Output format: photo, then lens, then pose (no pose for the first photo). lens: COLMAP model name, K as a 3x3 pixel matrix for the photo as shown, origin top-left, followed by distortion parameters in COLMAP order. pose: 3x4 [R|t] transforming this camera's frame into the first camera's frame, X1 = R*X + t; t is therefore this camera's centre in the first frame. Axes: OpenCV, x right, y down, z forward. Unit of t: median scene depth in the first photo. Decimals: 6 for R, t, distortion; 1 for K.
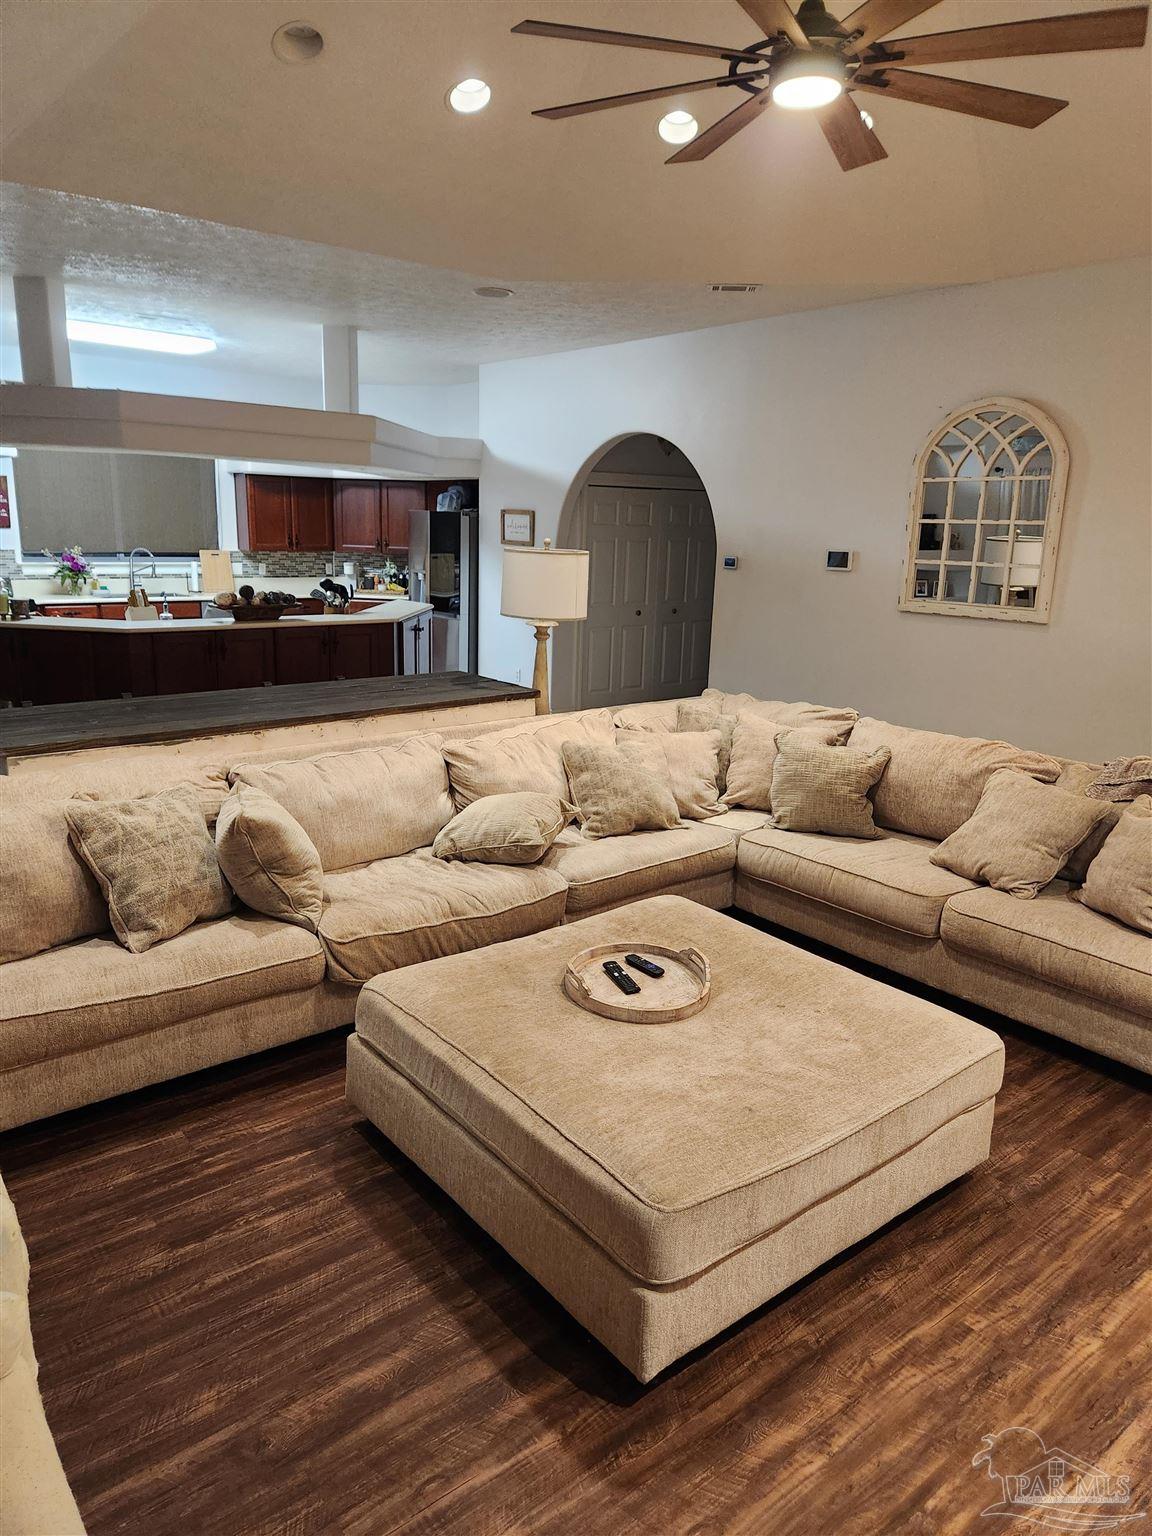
lens RADIAL K [[1037.8, 0, 569.5], [0, 1037.8, 752.8], [0, 0, 1]] dist [0.055691, -0.037782]
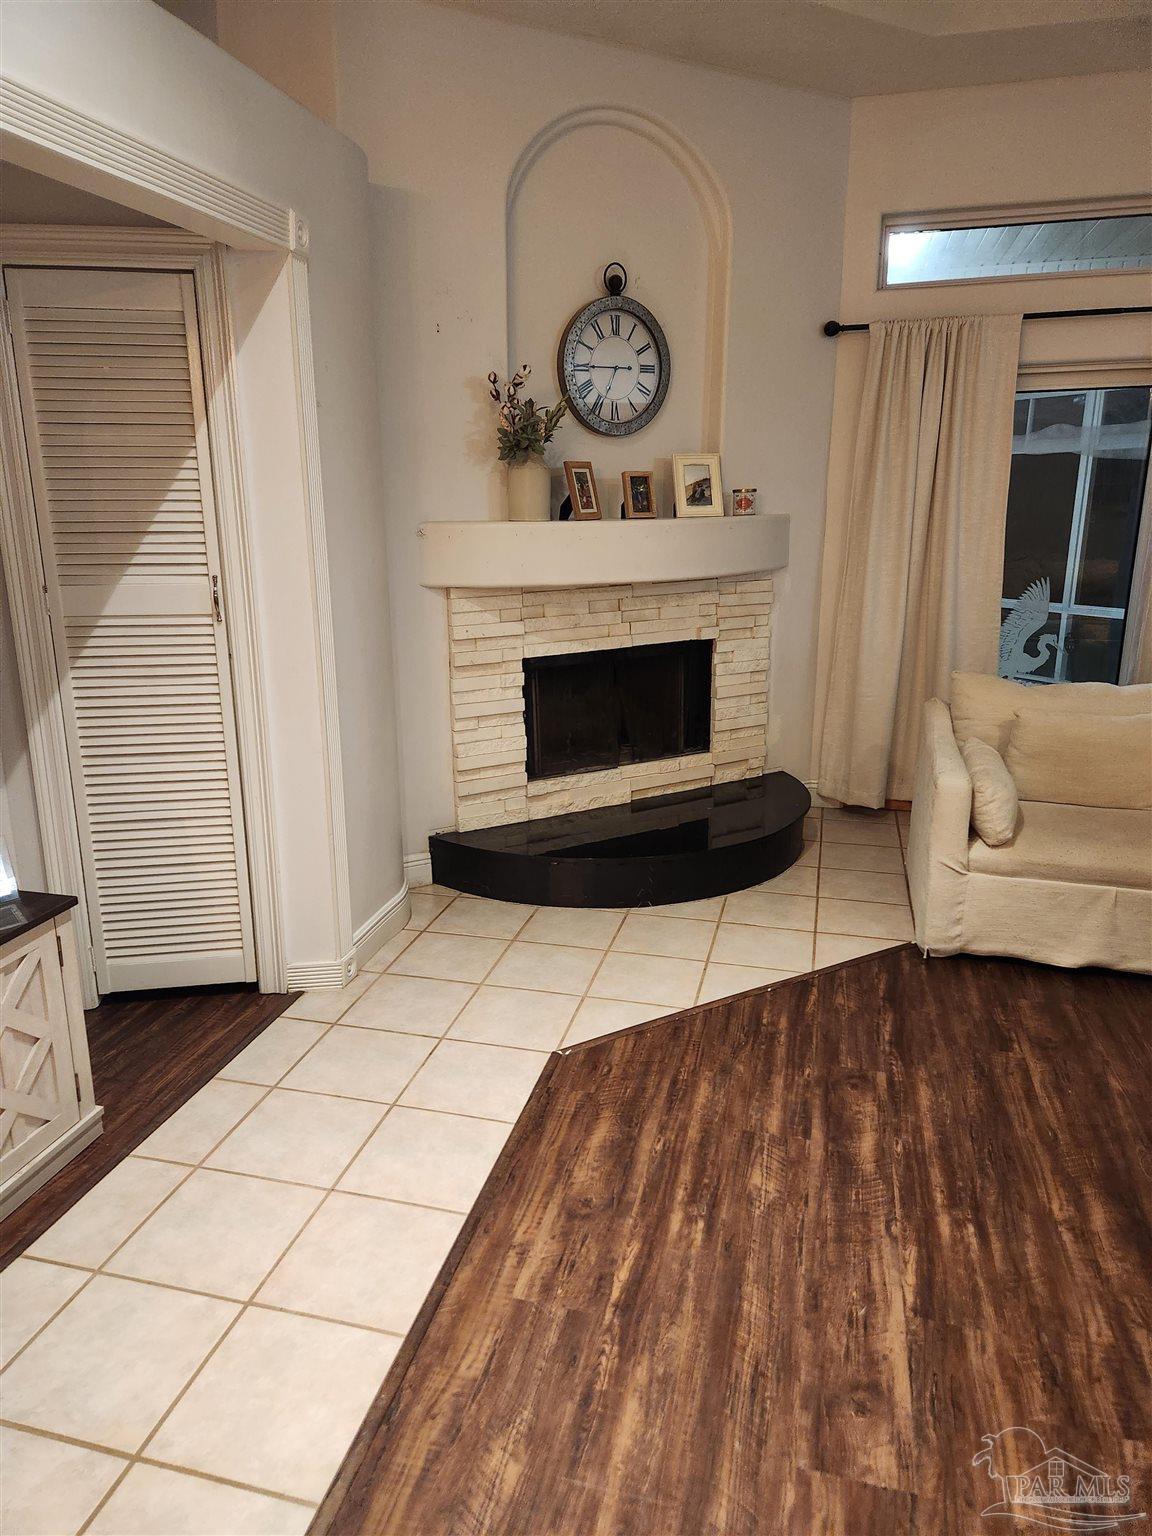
lens RADIAL K [[1037.8, 0, 571.5], [0, 1037.8, 773.2], [0, 0, 1]] dist [0.055691, -0.037782]
pose [[-0.796887, 0.135535, -0.588728, 0.866359], [-0.148981, 0.900324, 0.408926, -0.080579], [0.585470, 0.413578, -0.697265, 0.907280]]
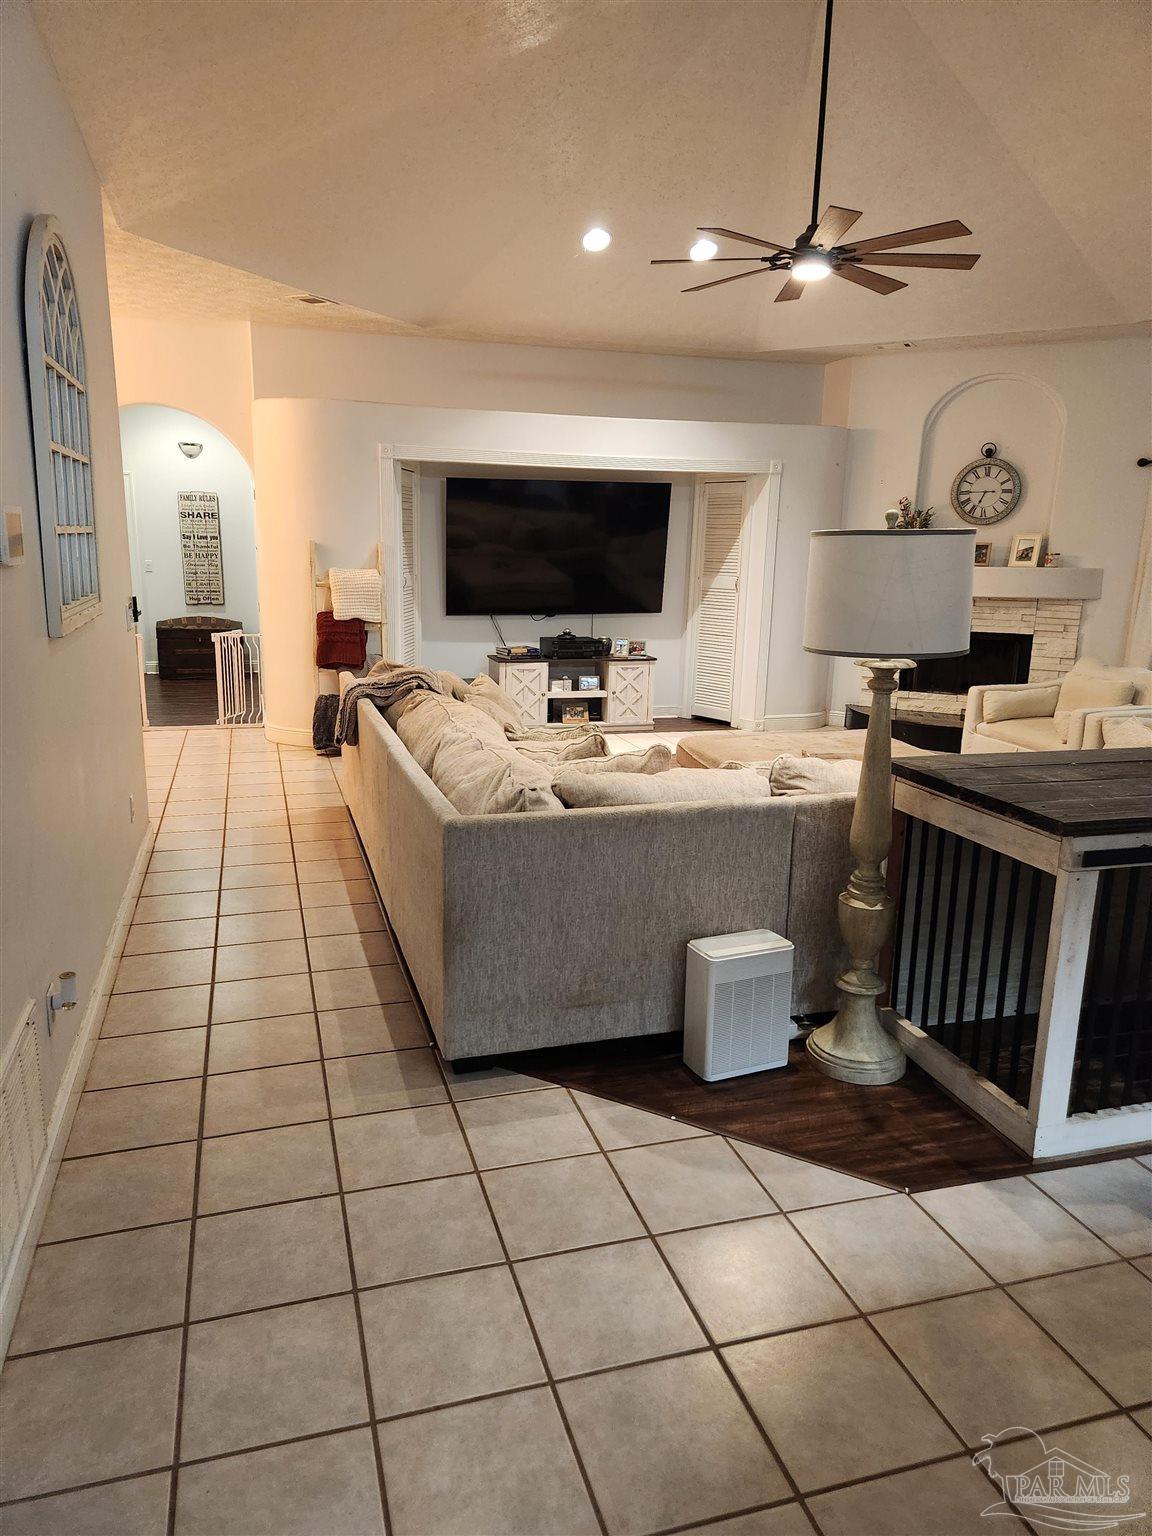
lens RADIAL K [[1037.8, 0, 567.2], [0, 1037.8, 762.3], [0, 0, 1]] dist [0.055691, -0.037782]
pose [[-0.925317, -0.121237, 0.359291, -0.166241], [0.043523, 0.907294, 0.418239, -0.585469], [-0.376688, 0.402641, -0.834258, 2.851390]]
